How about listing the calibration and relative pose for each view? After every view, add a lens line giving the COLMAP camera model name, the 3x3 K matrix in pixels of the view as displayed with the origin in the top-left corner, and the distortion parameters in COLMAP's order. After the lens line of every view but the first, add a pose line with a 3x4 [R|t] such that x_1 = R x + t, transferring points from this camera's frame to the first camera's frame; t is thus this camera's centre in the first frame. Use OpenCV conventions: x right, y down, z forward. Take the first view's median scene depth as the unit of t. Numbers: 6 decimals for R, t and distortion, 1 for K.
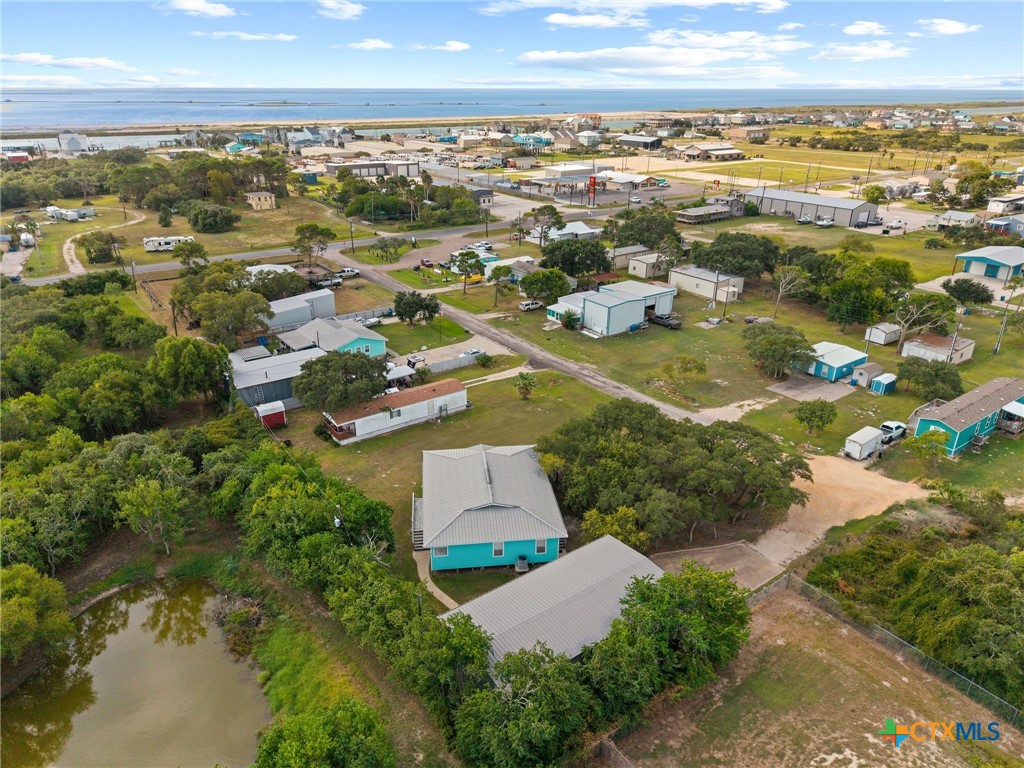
lens RADIAL K [[684.2, 0, 507.8], [0, 684.2, 382.7], [0, 0, 1]] dist [0.035097, -0.032374]
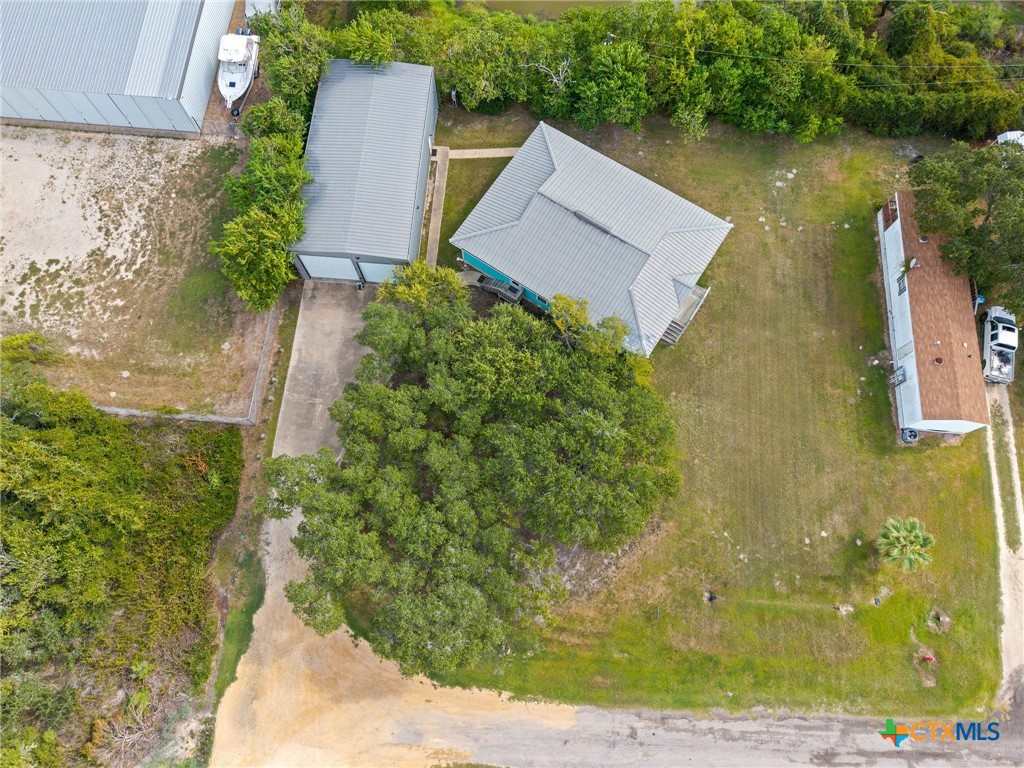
lens RADIAL K [[684.2, 0, 507.8], [0, 684.2, 382.7], [0, 0, 1]] dist [0.035097, -0.032374]
pose [[-0.643911, 0.724092, -0.247121, 0.237791], [-0.311271, 0.047127, 0.949152, -0.371624], [0.698920, 0.688091, 0.195043, 0.640696]]
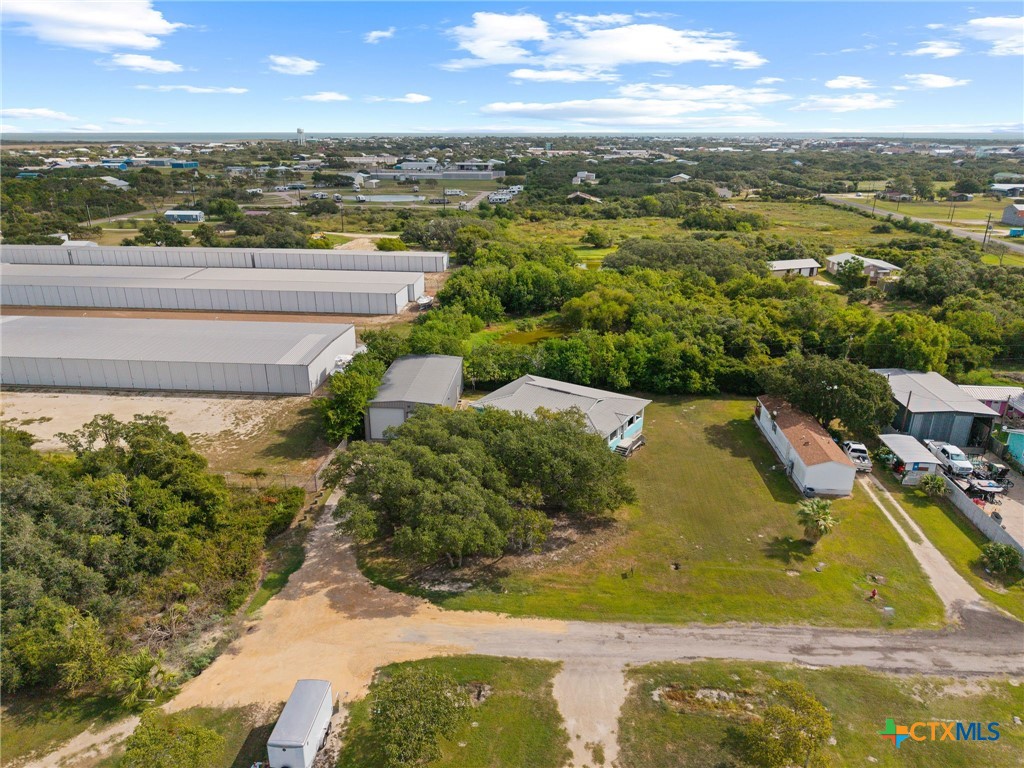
lens RADIAL K [[684.2, 0, 507.8], [0, 684.2, 382.7], [0, 0, 1]] dist [0.035097, -0.032374]
pose [[-0.643897, 0.260827, -0.719281, 0.603561], [-0.305191, 0.774516, 0.554061, -0.343492], [0.701609, 0.576277, -0.419106, 0.996350]]
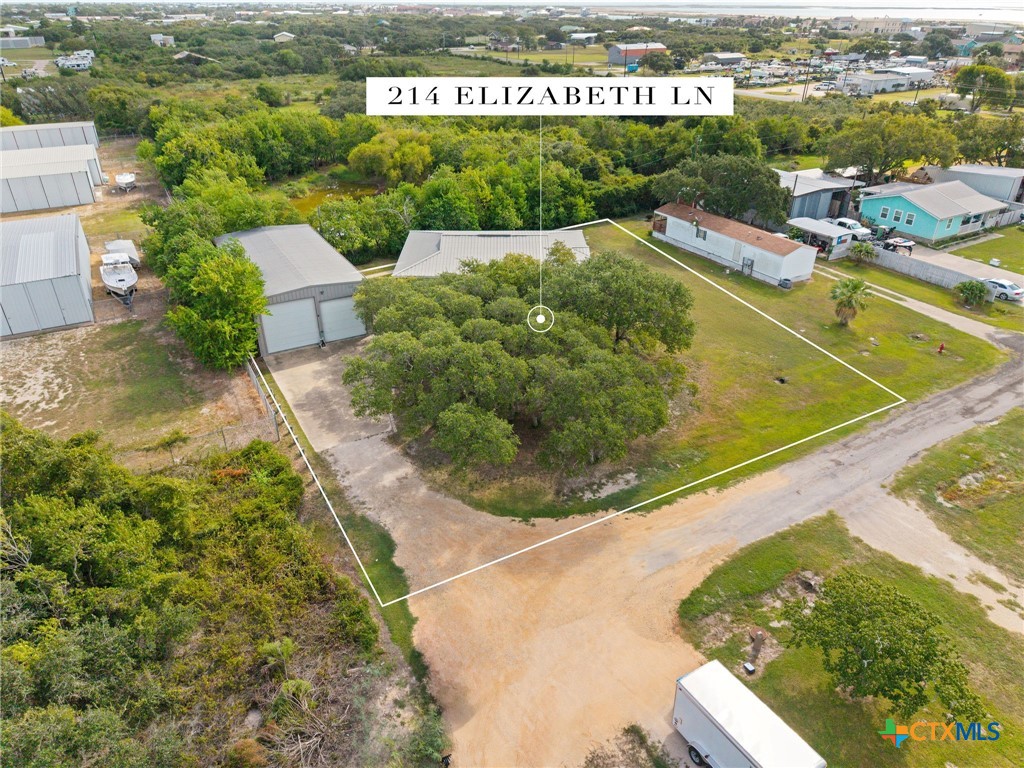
lens RADIAL K [[684.2, 0, 507.8], [0, 684.2, 382.7], [0, 0, 1]] dist [0.035097, -0.032374]
pose [[-0.112967, 0.481239, -0.869280, 0.604472], [-0.394719, 0.781146, 0.483743, -0.111083], [0.911831, 0.397769, 0.101710, 0.704900]]
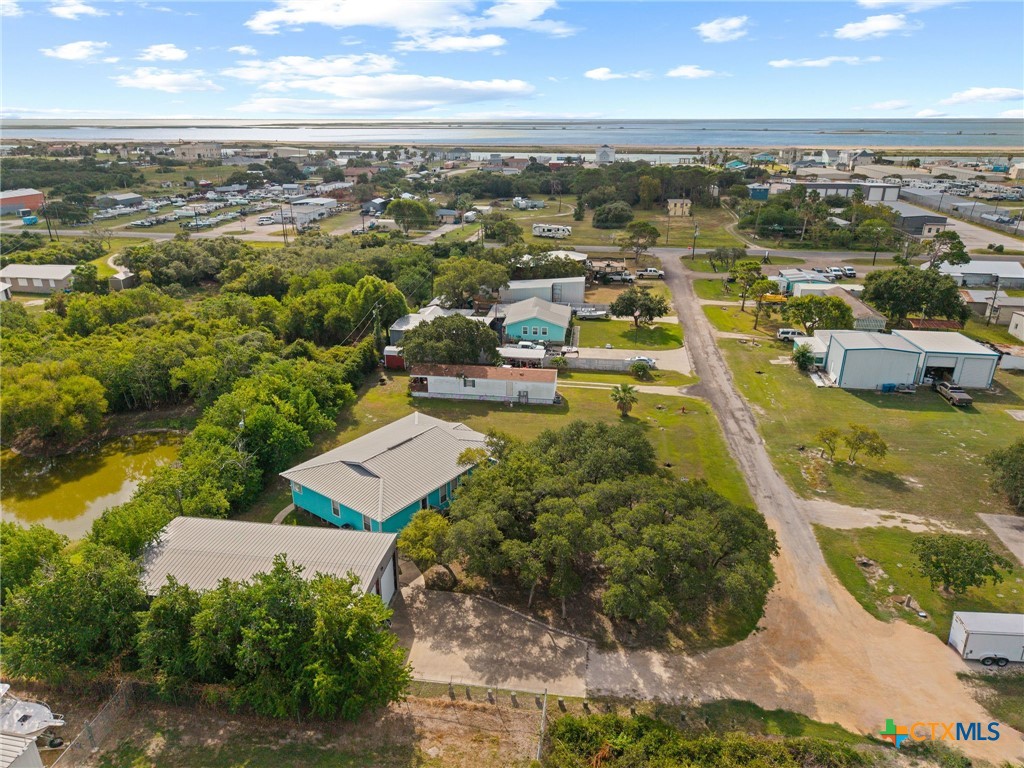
lens RADIAL K [[684.2, 0, 507.8], [0, 684.2, 382.7], [0, 0, 1]] dist [0.035097, -0.032374]
pose [[0.718793, 0.247952, -0.649505, 0.465361], [-0.273770, 0.959704, 0.063396, -0.029271], [0.639051, 0.132246, 0.757710, 0.265543]]
